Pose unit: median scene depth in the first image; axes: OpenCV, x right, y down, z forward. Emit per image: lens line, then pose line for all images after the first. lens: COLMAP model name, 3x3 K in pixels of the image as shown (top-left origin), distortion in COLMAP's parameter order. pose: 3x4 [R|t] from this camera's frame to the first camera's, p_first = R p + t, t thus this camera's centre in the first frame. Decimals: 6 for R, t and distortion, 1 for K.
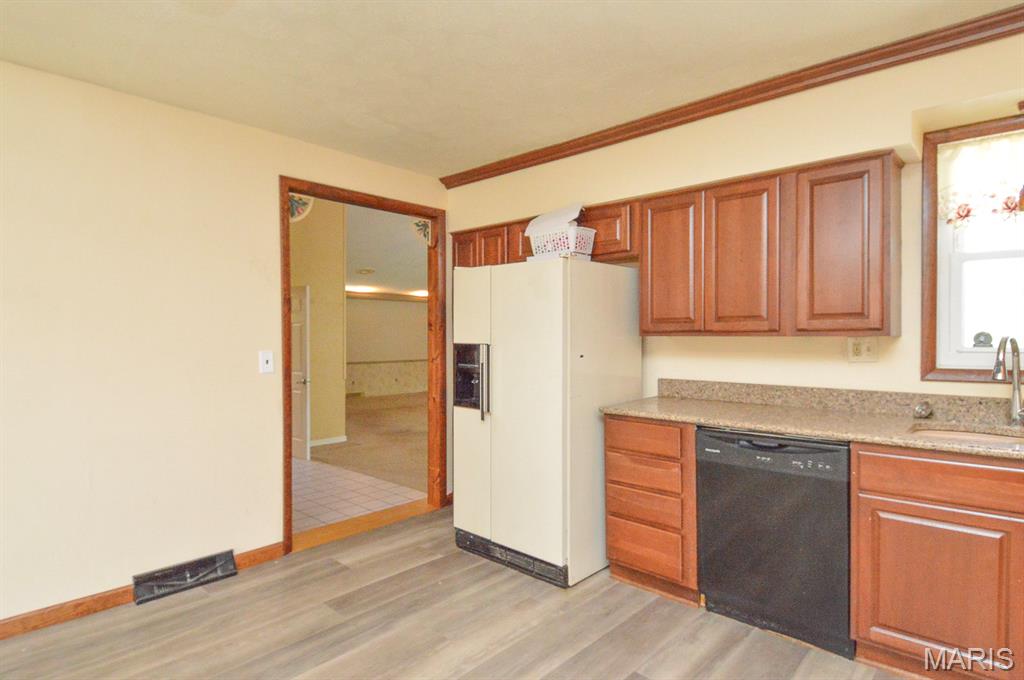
lens RADIAL K [[542.1, 0, 512.4], [0, 542.1, 338.8], [0, 0, 1]] dist [0.017713, -0.023581]
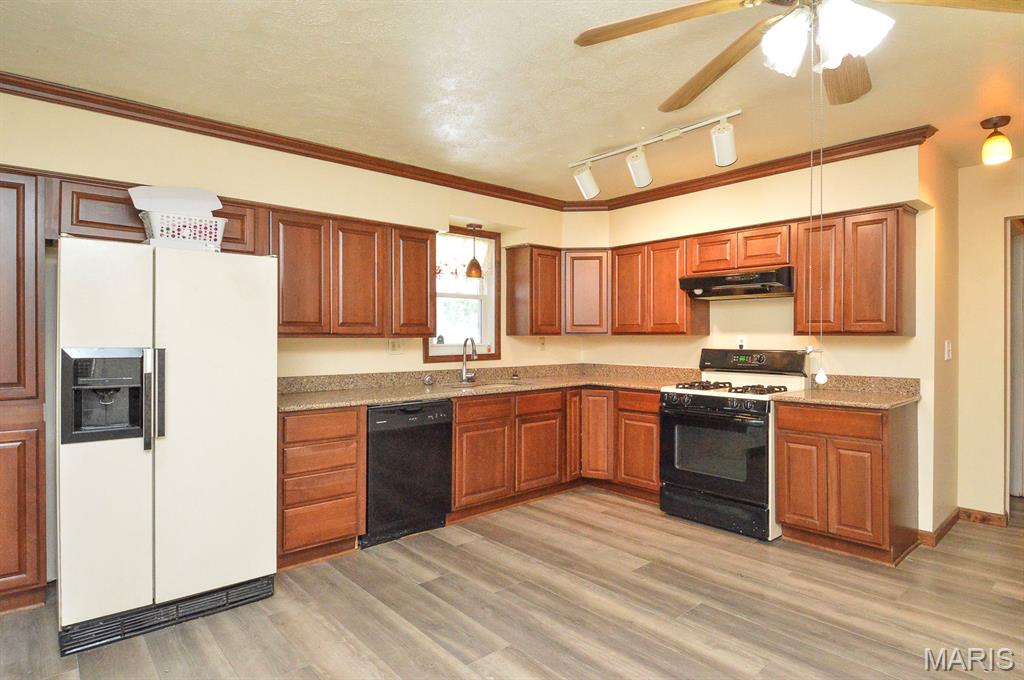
lens RADIAL K [[542.1, 0, 516.4], [0, 542.1, 335.2], [0, 0, 1]] dist [0.017713, -0.023581]
pose [[0.117750, 0.003361, 0.993038, -0.878560], [0.004690, 0.999981, -0.003941, -0.003965], [-0.993032, 0.005121, 0.117732, 0.474546]]
